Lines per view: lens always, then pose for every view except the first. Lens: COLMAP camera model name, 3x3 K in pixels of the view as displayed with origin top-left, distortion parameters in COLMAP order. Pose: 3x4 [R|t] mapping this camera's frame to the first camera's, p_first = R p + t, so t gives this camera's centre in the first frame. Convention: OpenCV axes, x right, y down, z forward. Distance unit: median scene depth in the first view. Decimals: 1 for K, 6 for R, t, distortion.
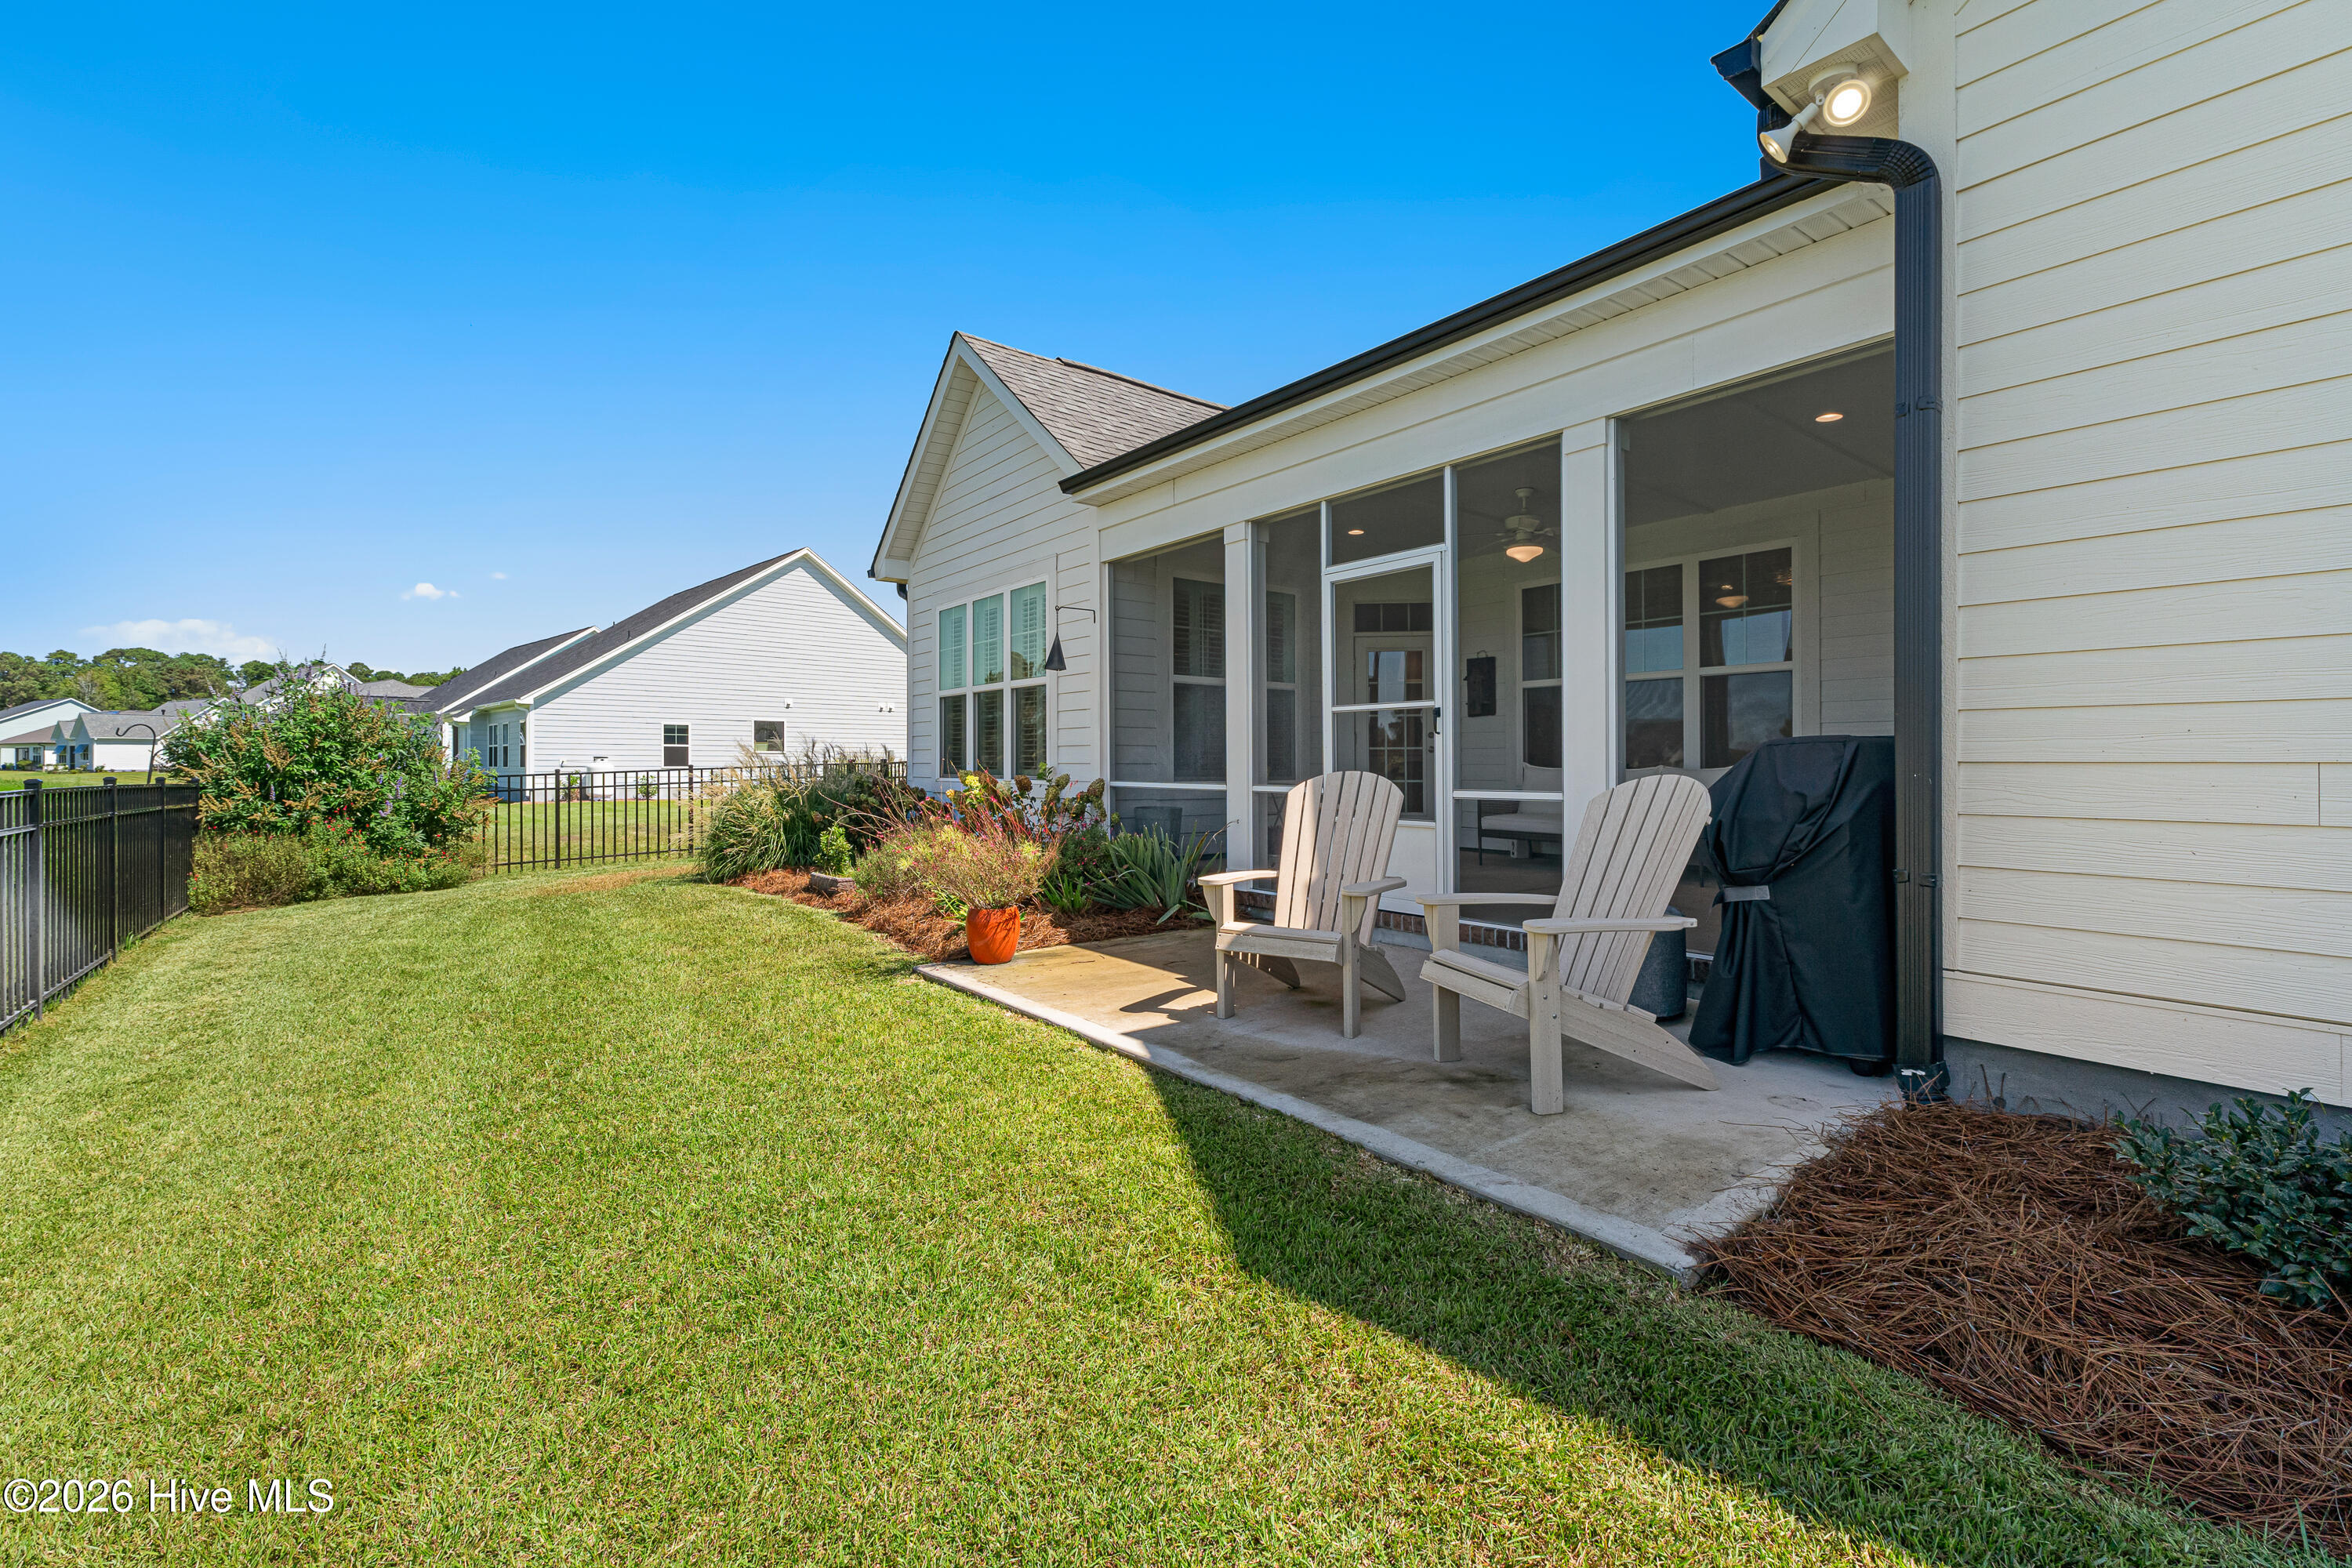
lens RADIAL K [[1005.8, 0, 1198.4], [0, 1005.8, 765.9], [0, 0, 1]] dist [0.002885, -0.000144]
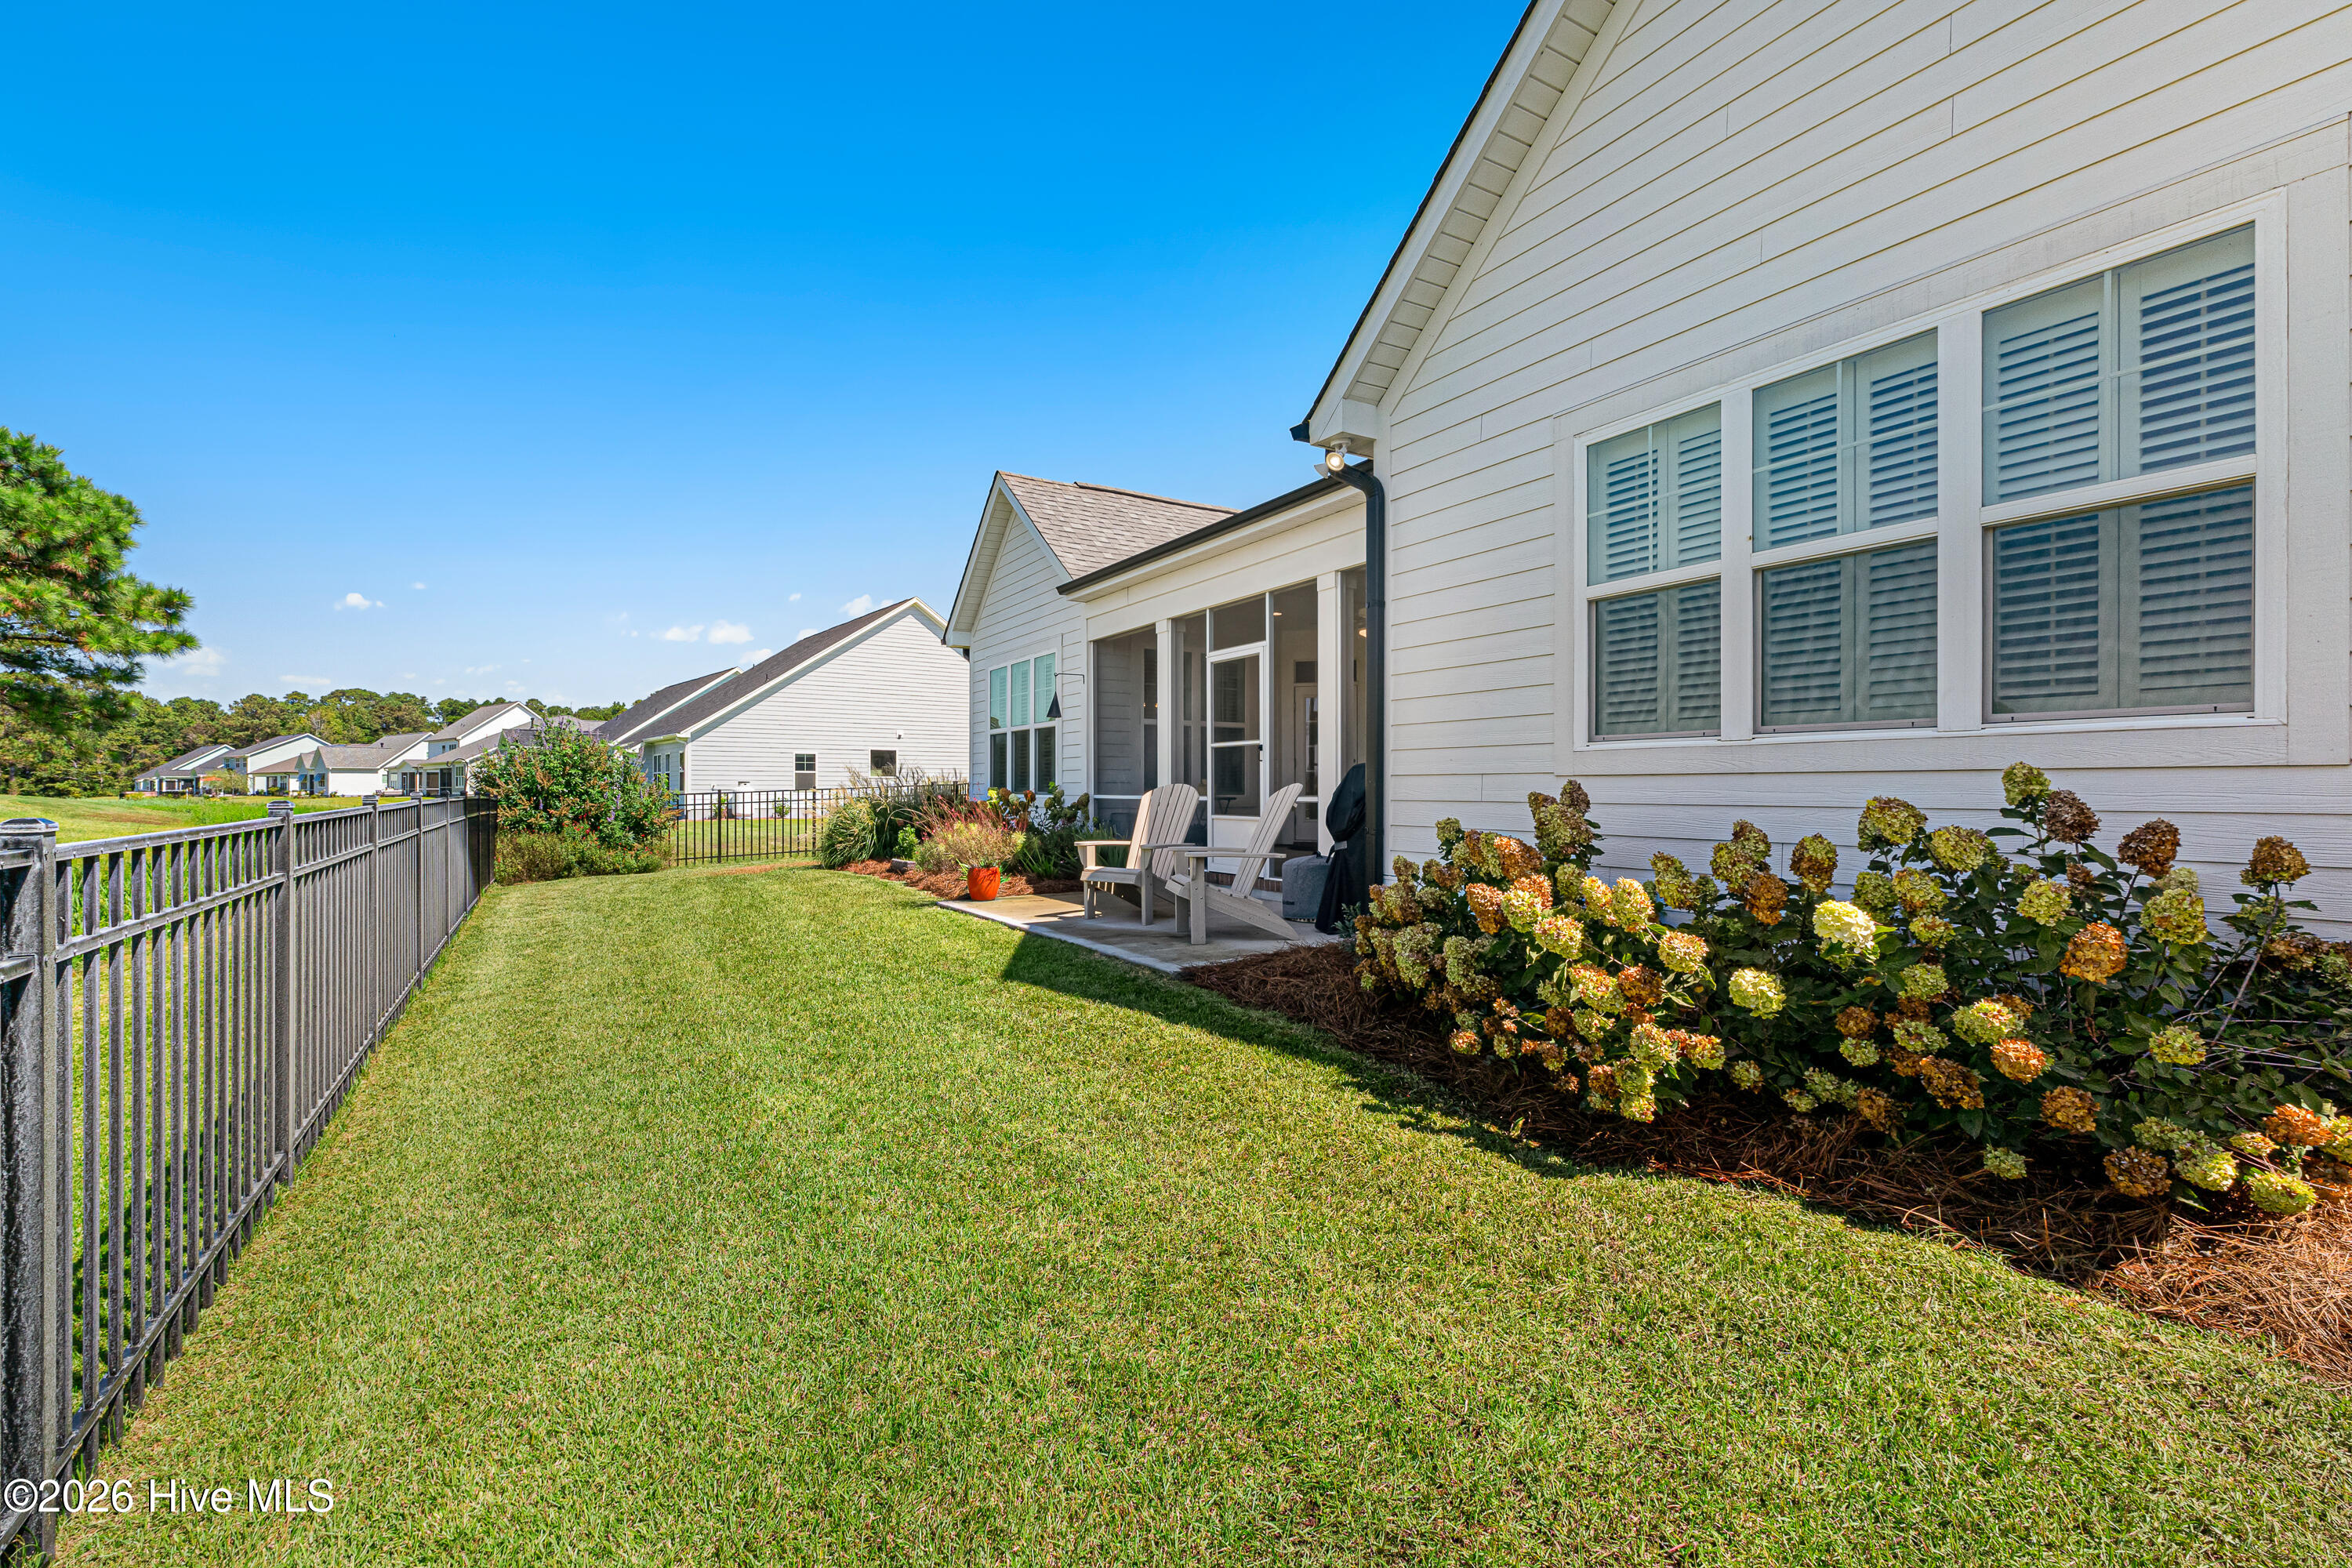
lens RADIAL K [[982.0, 0, 1201.6], [0, 982.0, 781.0], [0, 0, 1]] dist [-0.001814, -0.000084]
pose [[0.995427, -0.003134, -0.095477, 0.177147], [0.002222, 0.999951, -0.009661, 0.008332], [0.095503, 0.009405, 0.995385, -0.331687]]
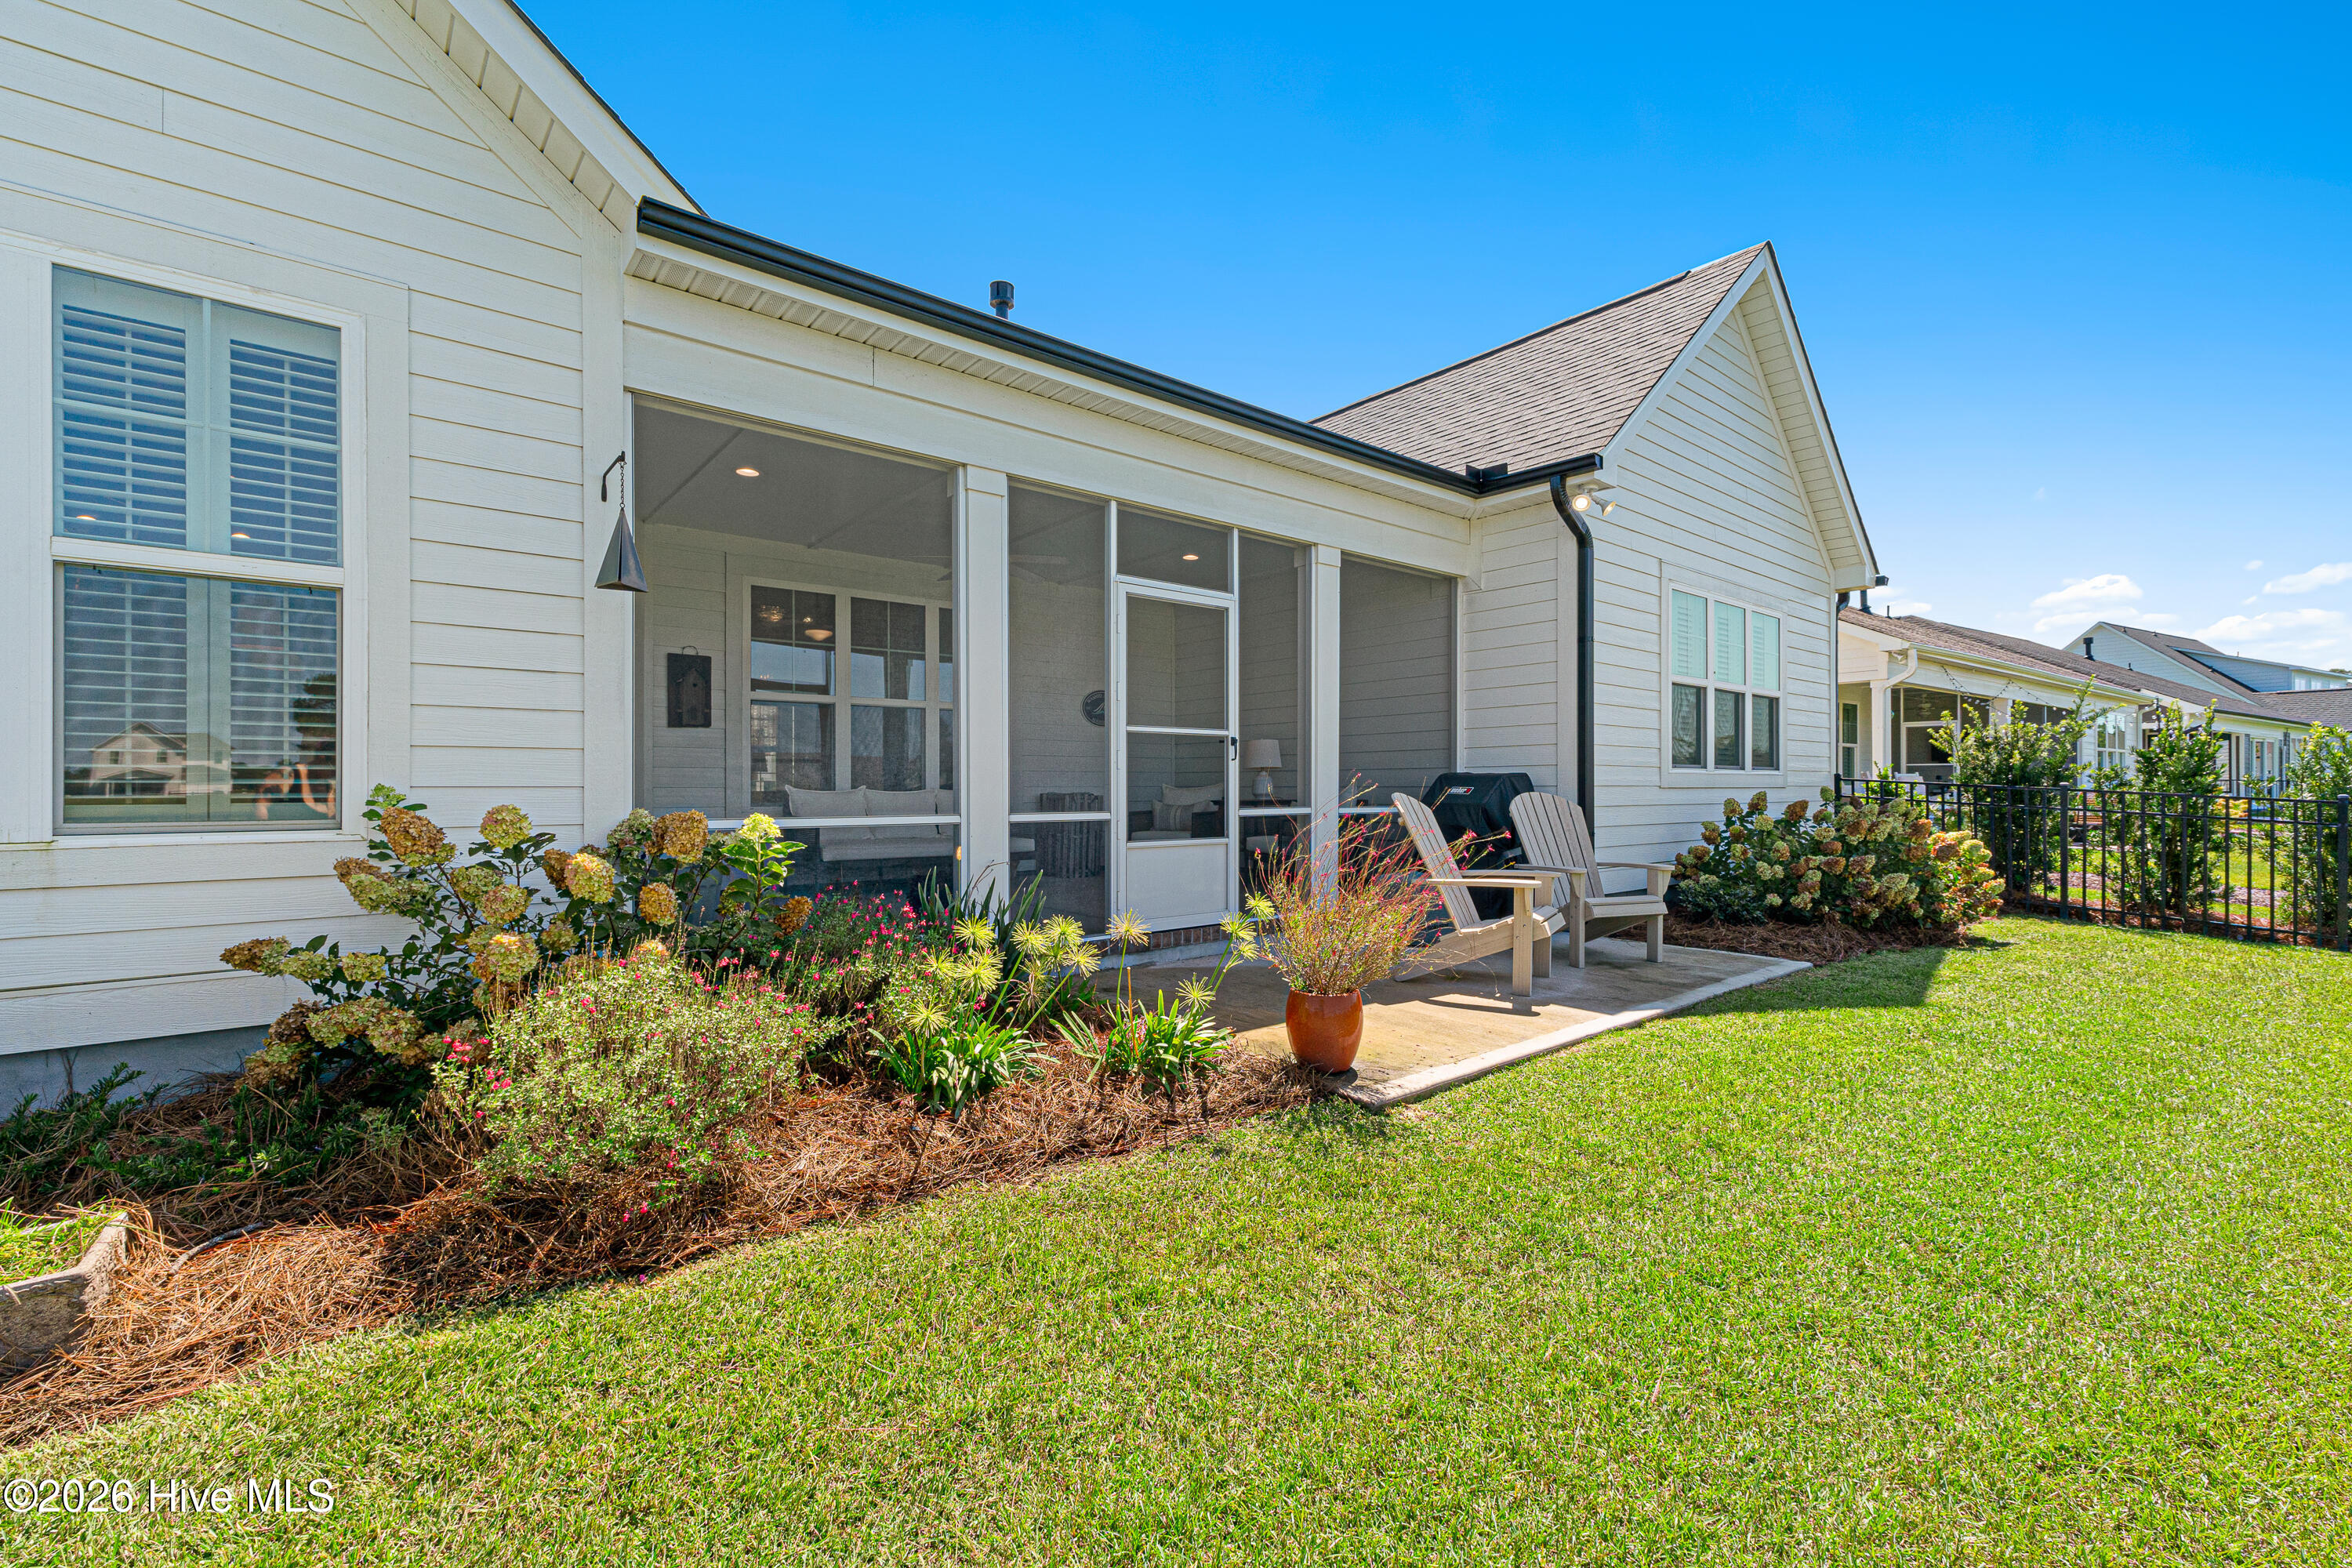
lens RADIAL K [[985.0, 0, 1152.7], [0, 985.0, 785.1], [0, 0, 1]] dist [0.005722, -0.000310]
pose [[-0.002576, 0.002146, 0.999994, -0.532586], [0.005498, 0.999983, -0.002132, -0.001208], [-0.999982, 0.005492, -0.002588, 0.667961]]
